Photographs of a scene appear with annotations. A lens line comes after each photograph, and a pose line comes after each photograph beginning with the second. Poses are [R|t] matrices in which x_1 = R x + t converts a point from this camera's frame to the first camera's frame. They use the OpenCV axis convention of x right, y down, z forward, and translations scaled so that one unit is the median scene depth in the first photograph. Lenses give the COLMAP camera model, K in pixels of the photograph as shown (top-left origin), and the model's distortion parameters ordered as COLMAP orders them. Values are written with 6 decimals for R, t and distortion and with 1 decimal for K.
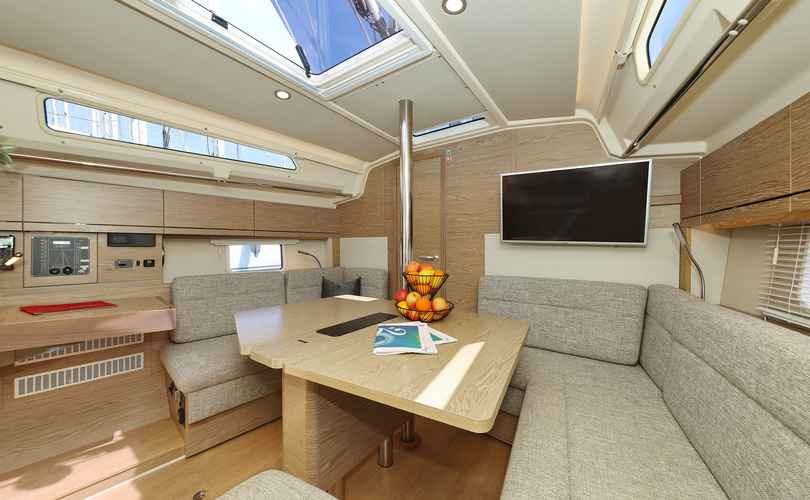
lens RADIAL K [[296.3, 0, 390.8], [0, 296.3, 255.4], [0, 0, 1]] dist [0.005074, -0.000810]
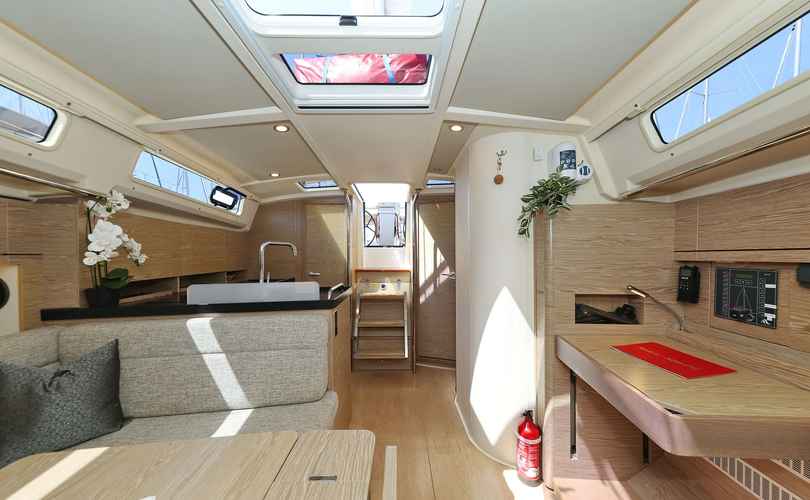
lens RADIAL K [[271.8, 0, 403.4], [0, 271.8, 255.6], [0, 0, 1]] dist [-0.001660, -0.000652]
pose [[-0.798069, 0.007496, -0.602520, -0.060390], [-0.009454, 0.999644, 0.024958, -0.095540], [0.602492, 0.025614, -0.797714, 0.970518]]
